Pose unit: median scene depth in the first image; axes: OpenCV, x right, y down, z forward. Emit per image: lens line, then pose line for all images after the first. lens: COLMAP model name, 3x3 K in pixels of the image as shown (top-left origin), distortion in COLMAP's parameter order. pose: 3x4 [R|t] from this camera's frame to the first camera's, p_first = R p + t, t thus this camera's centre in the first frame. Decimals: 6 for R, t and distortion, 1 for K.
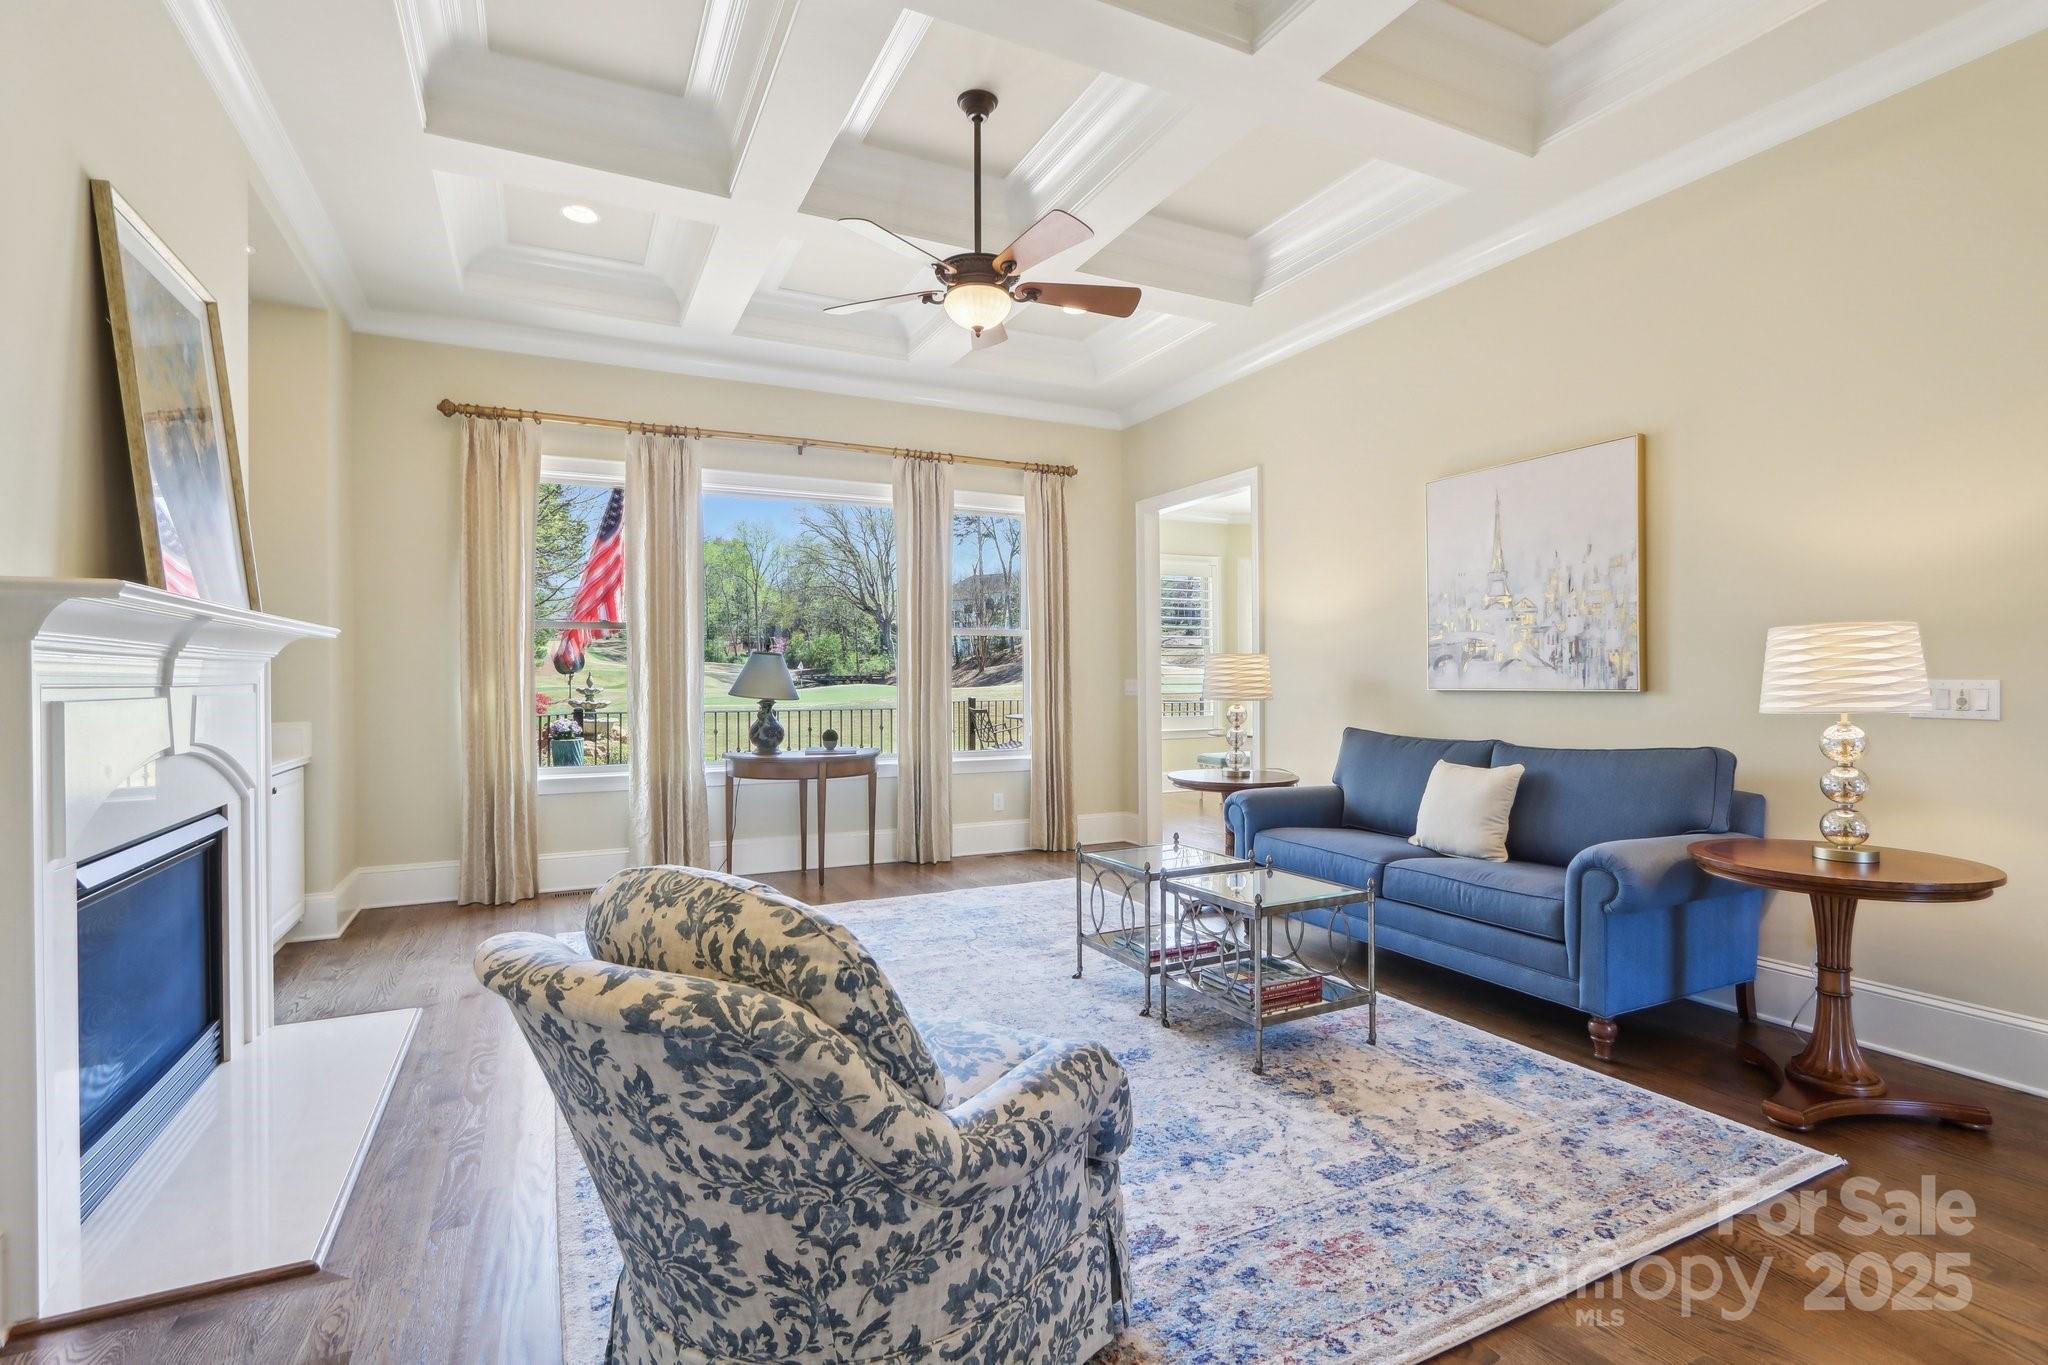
lens RADIAL K [[976.7, 0, 1017.9], [0, 976.7, 679.3], [0, 0, 1]] dist [-0.012376, -0.000050]
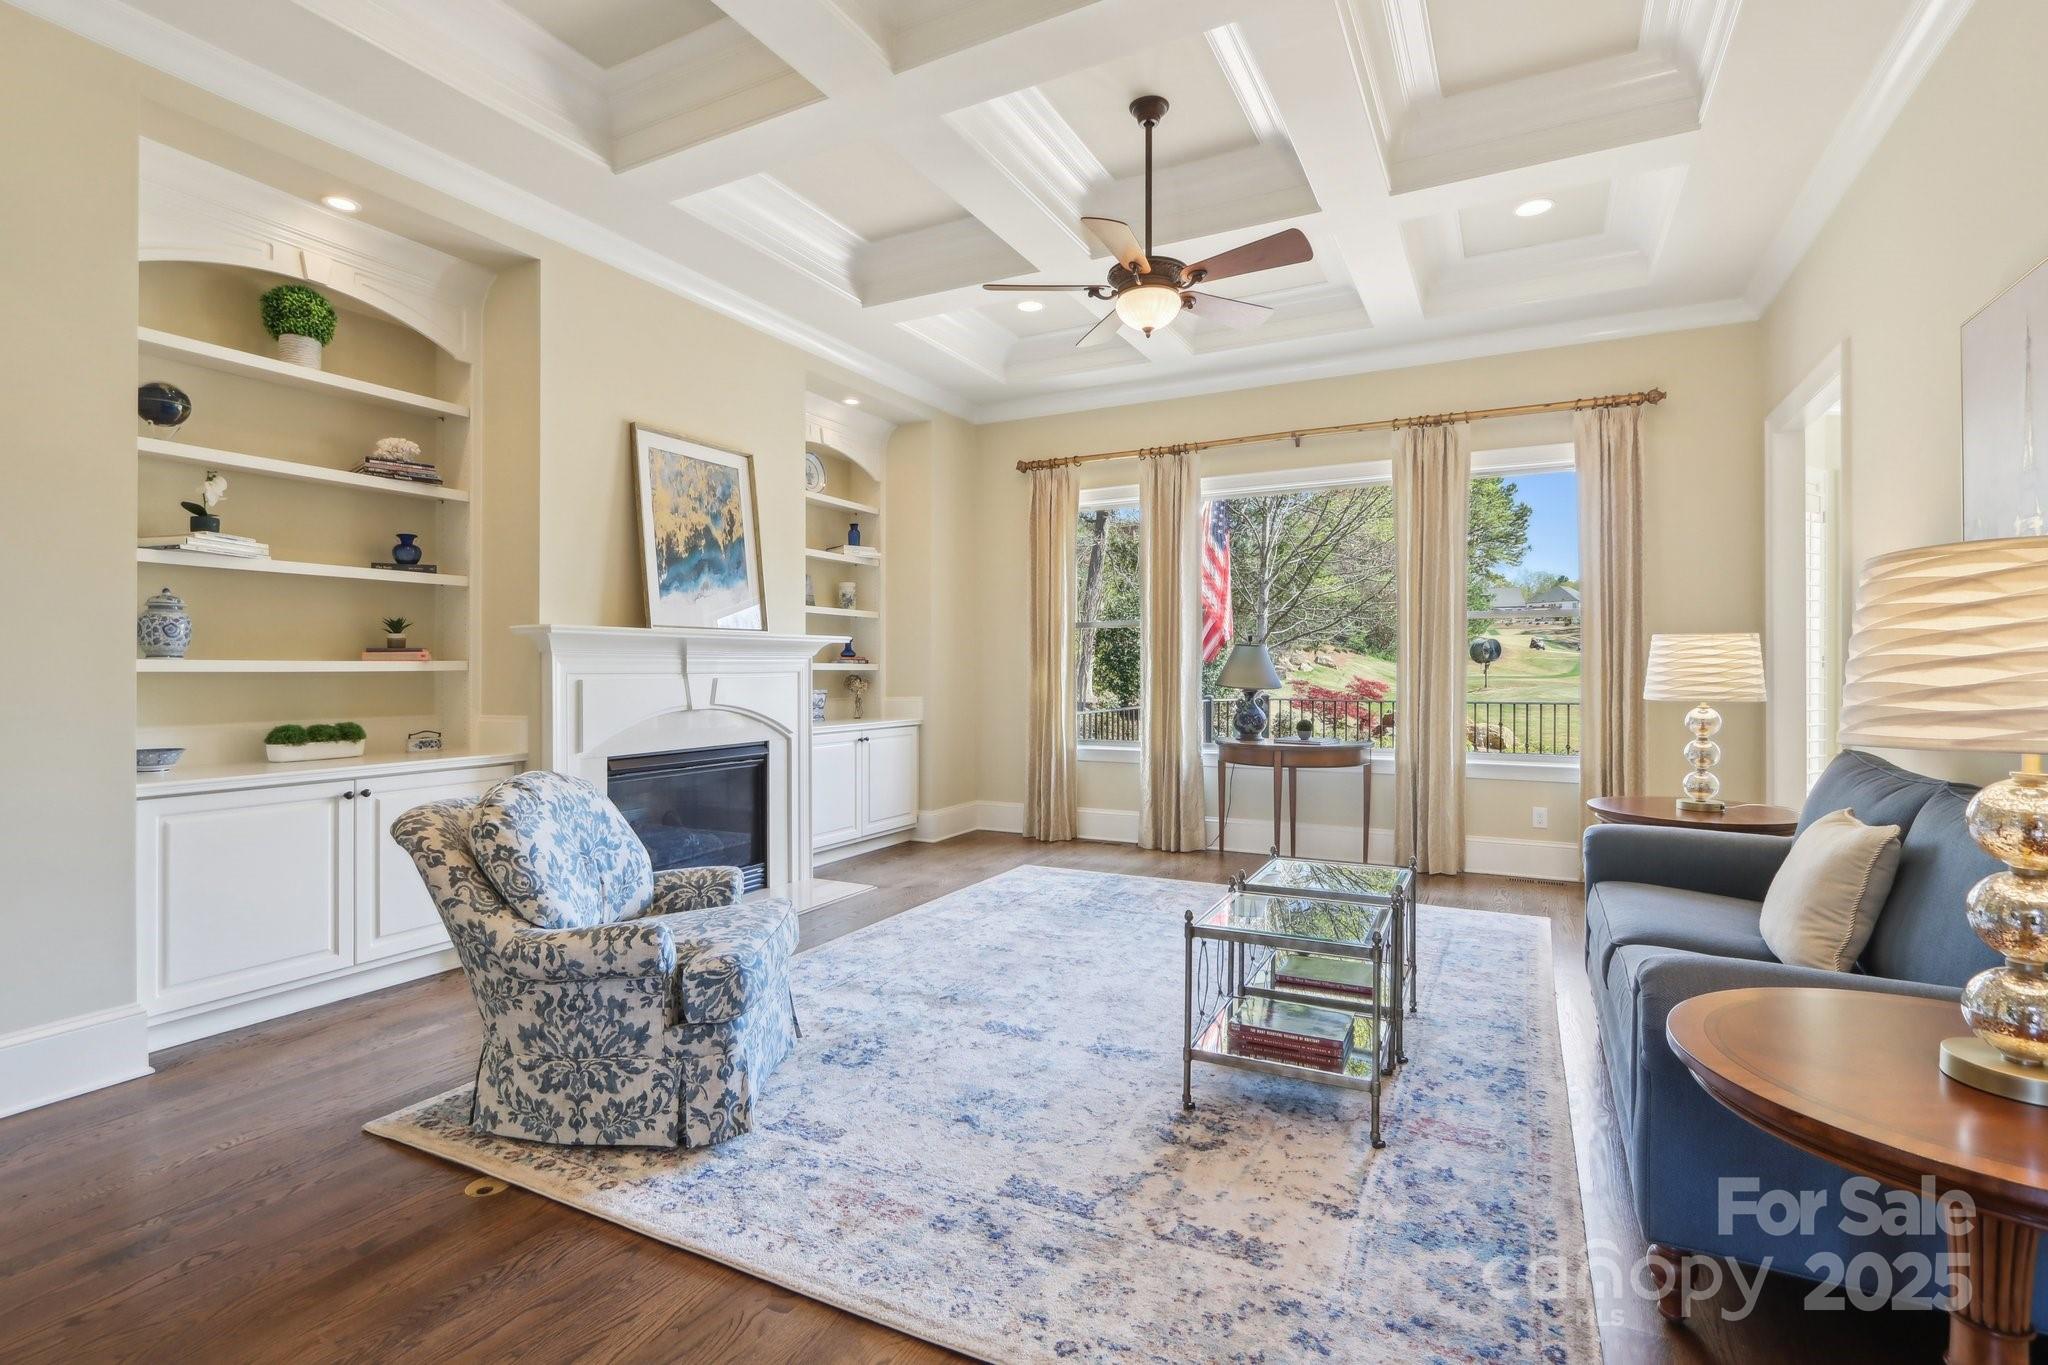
lens RADIAL K [[976.7, 0, 1003.3], [0, 976.7, 681.0], [0, 0, 1]] dist [-0.012376, -0.000050]
pose [[0.577688, 0.011944, -0.816170, 0.500419], [-0.001065, 0.999903, 0.013878, -0.001949], [0.816257, -0.007148, 0.577645, 0.195631]]
